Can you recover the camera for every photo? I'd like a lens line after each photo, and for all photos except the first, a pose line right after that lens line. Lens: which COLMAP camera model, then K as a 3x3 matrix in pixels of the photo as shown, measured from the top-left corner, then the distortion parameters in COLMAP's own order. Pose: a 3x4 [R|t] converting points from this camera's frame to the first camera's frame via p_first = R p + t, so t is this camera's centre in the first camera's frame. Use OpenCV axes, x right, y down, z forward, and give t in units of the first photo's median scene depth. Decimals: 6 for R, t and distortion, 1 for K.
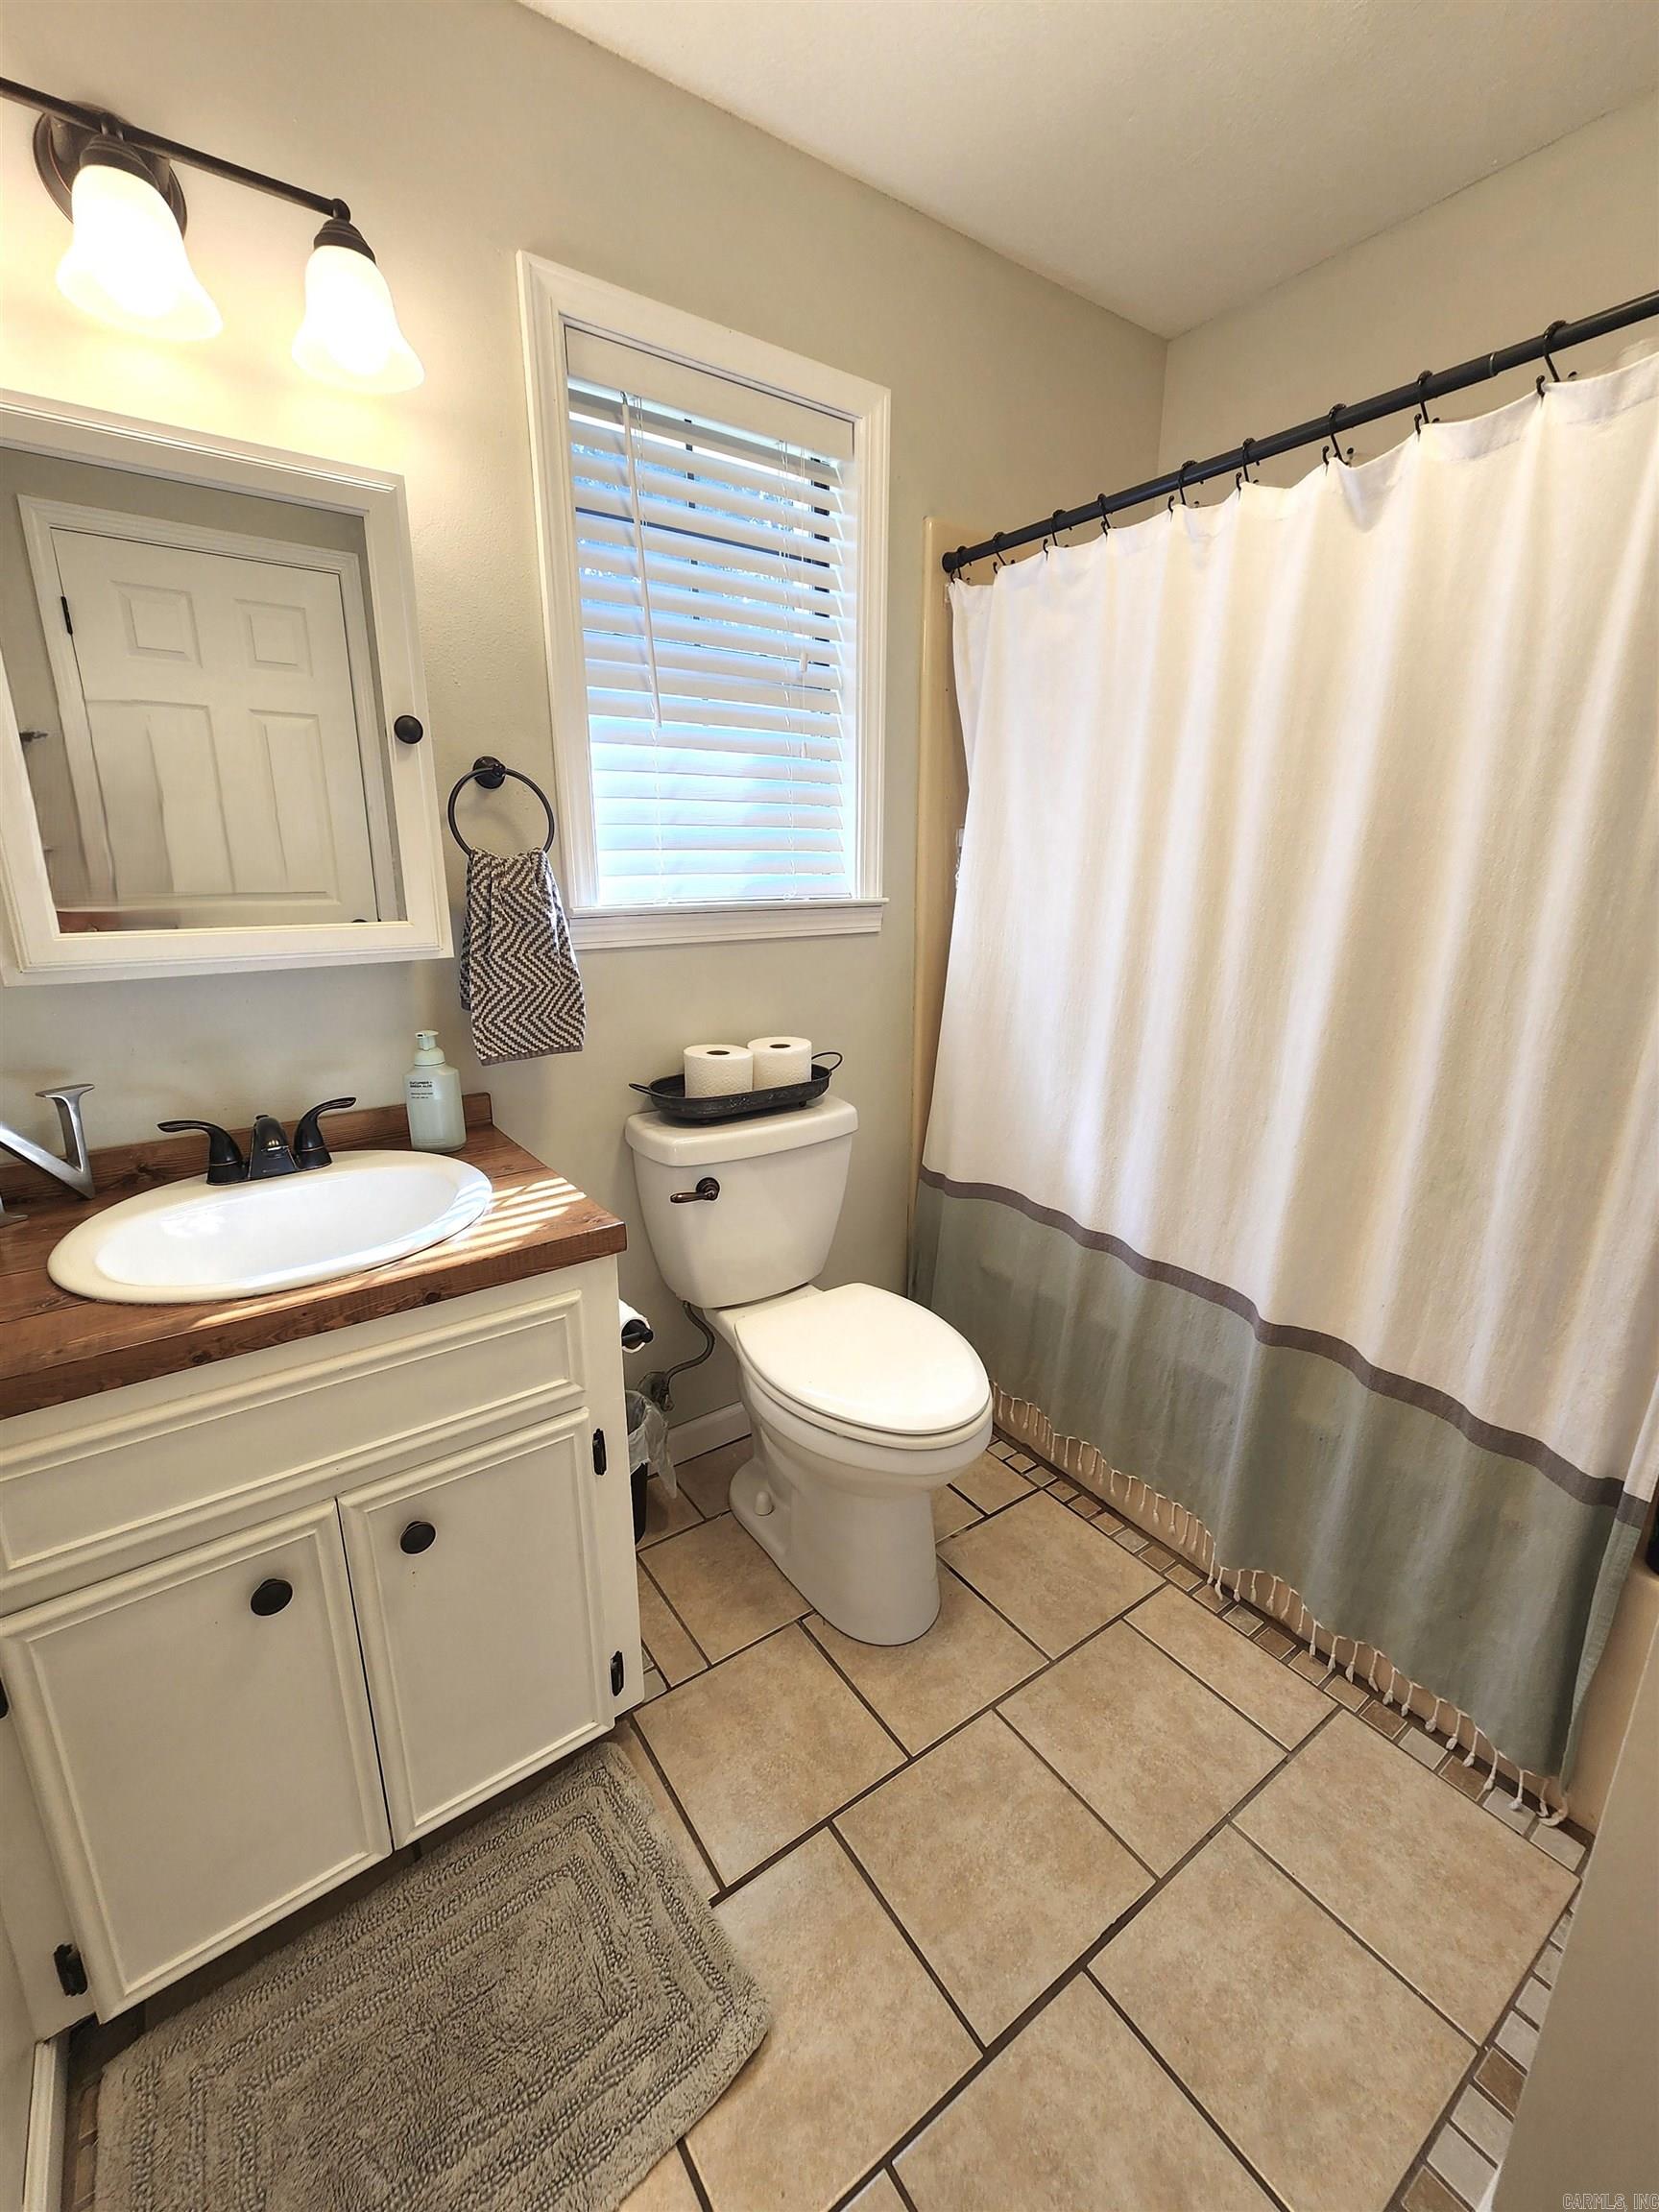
lens RADIAL K [[905.6, 0, 816.9], [0, 905.6, 1099.5], [0, 0, 1]] dist [-0.002019, 0.001079]
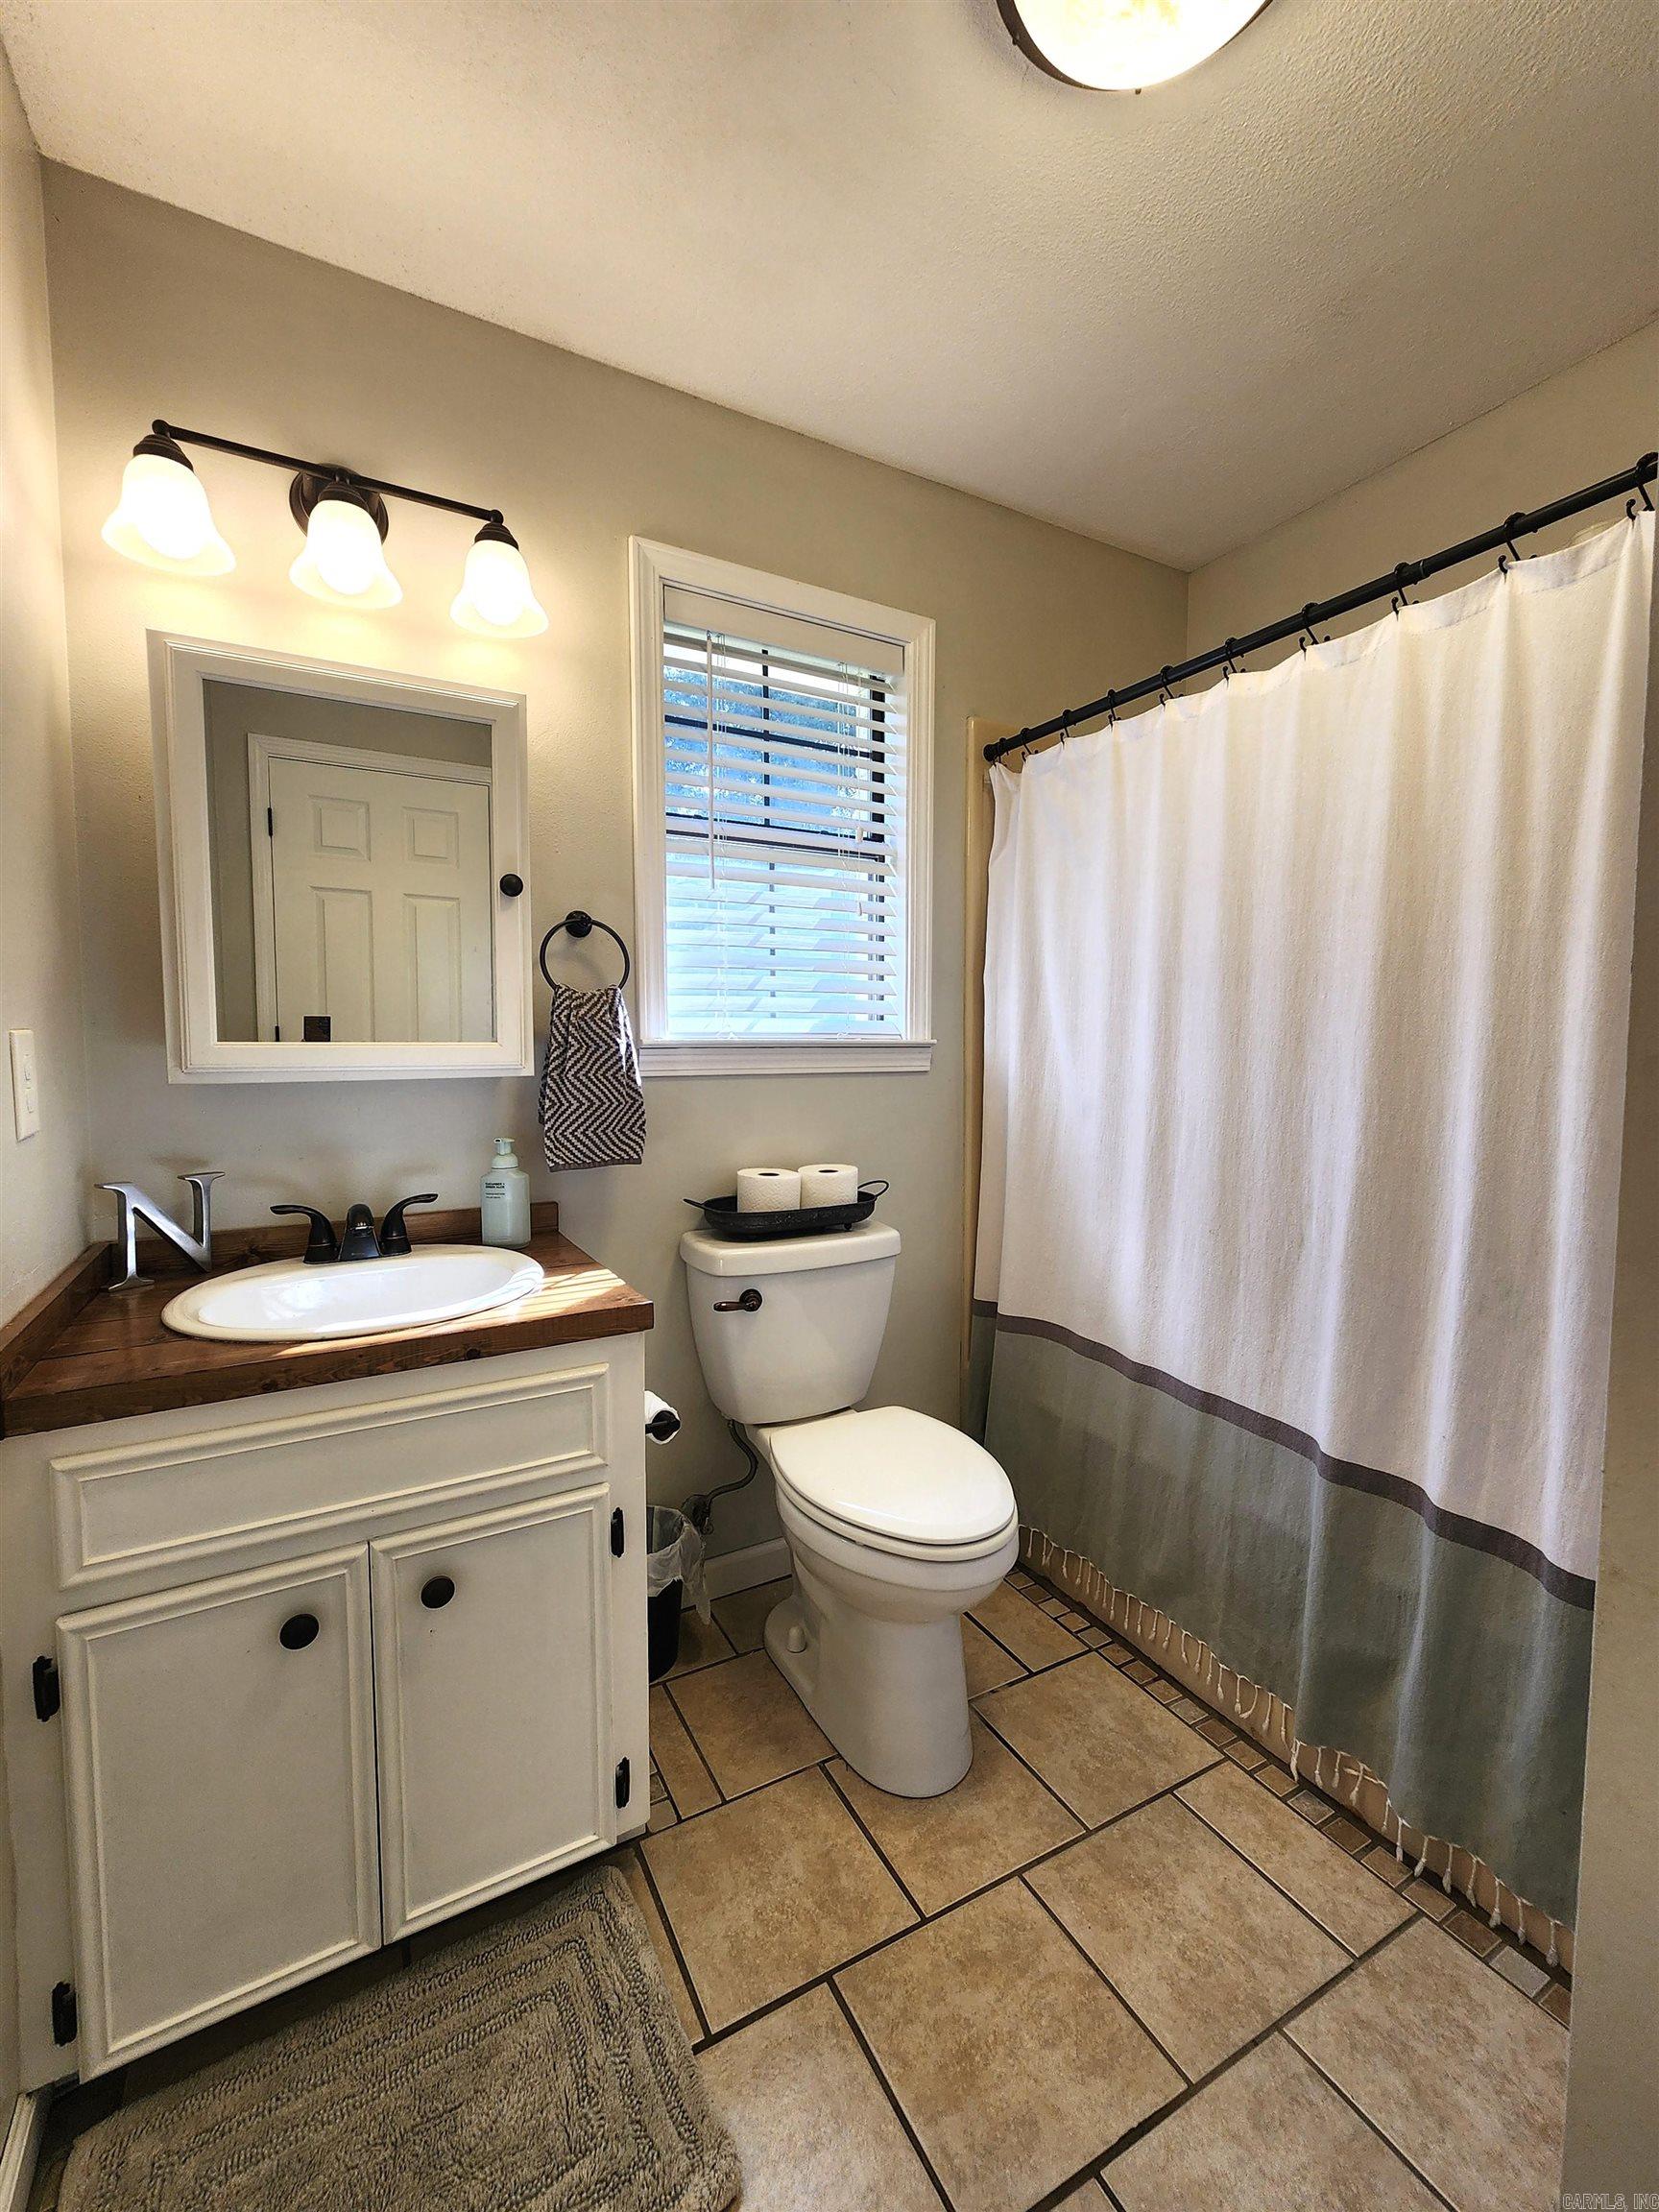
lens RADIAL K [[905.6, 0, 815.9], [0, 905.6, 1102.3], [0, 0, 1]] dist [-0.002019, 0.001079]
pose [[0.993405, 0.011253, -0.114107, 0.096791], [-0.032789, 0.981494, -0.188665, 0.093397], [0.109872, 0.191162, 0.975390, -0.079214]]
